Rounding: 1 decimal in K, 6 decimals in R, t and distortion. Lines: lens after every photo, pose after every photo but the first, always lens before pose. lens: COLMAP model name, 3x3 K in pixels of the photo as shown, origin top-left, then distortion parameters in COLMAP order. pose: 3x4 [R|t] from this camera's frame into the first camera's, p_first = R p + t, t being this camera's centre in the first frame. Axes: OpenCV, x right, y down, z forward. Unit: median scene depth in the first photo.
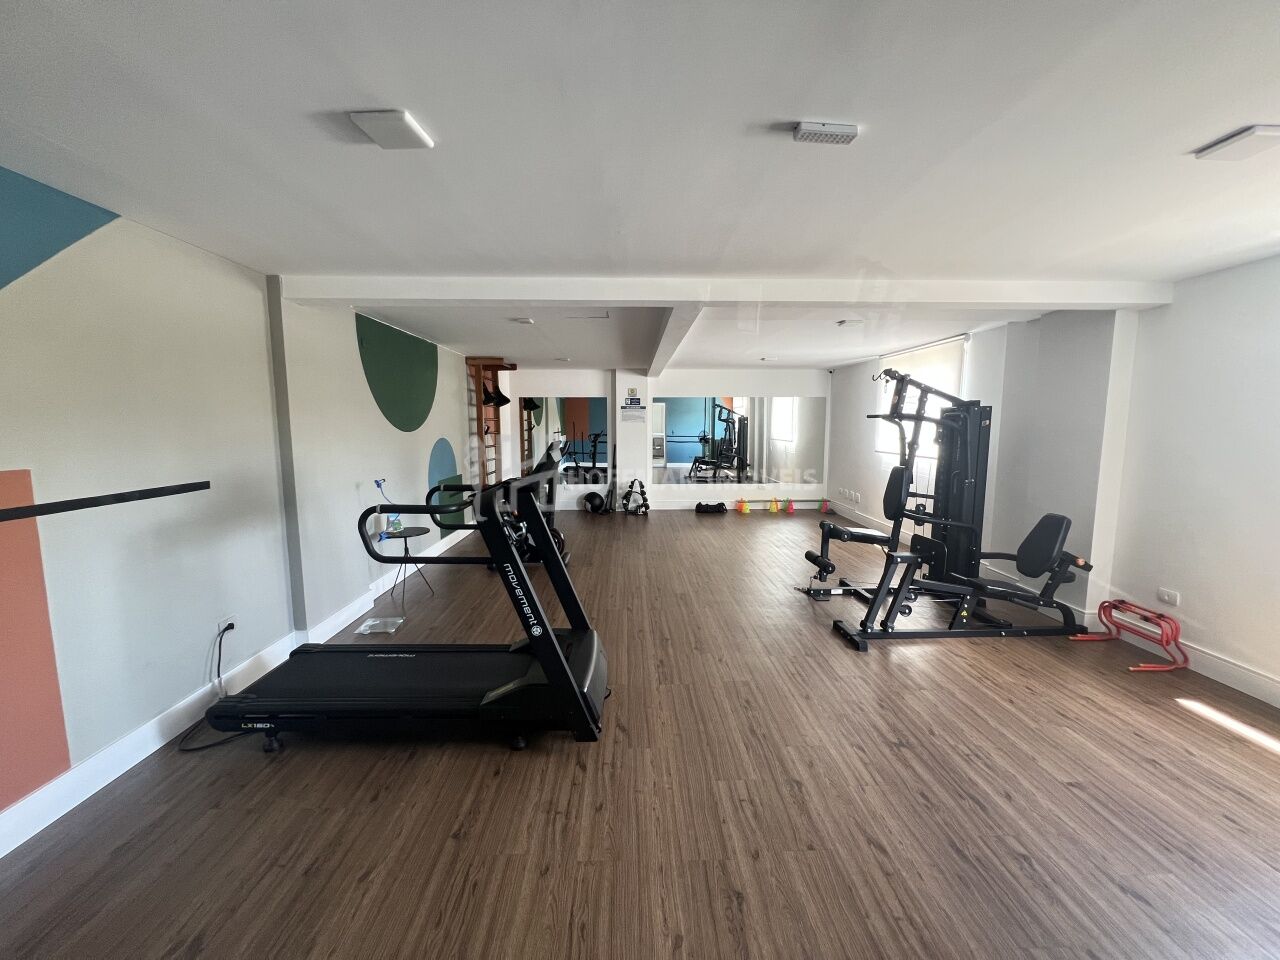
lens RADIAL K [[515.8, 0, 639.2], [0, 515.8, 482.7], [0, 0, 1]] dist [-0.001711, -0.000212]
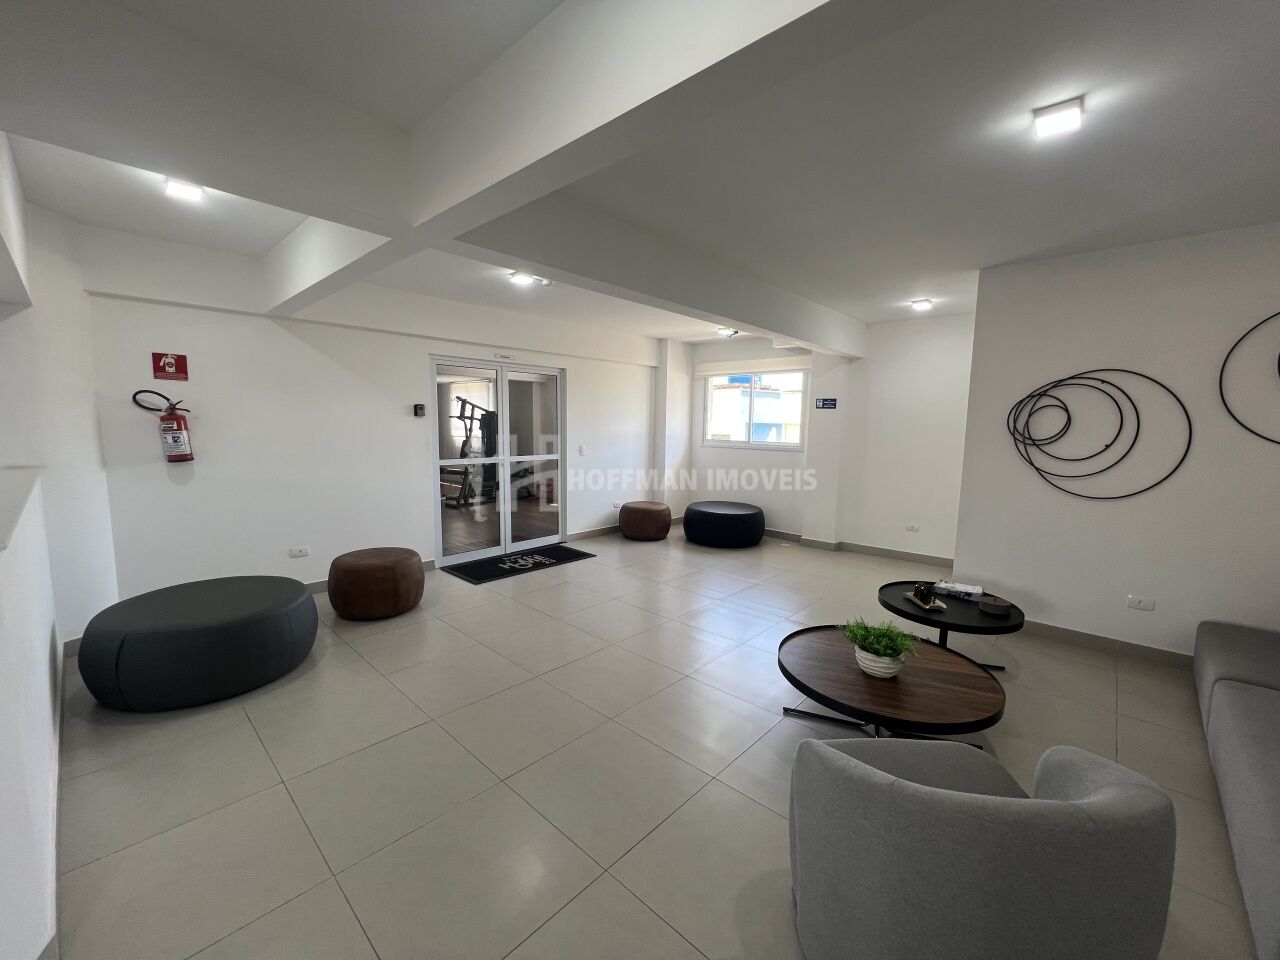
lens RADIAL K [[515.8, 0, 639.2], [0, 515.8, 480.8], [0, 0, 1]] dist [-0.001711, -0.000212]
pose [[0.693673, -0.061963, 0.717620, -0.598549], [0.061047, 0.997766, 0.027142, 0.134189], [-0.717698, 0.024981, 0.695906, -1.112307]]
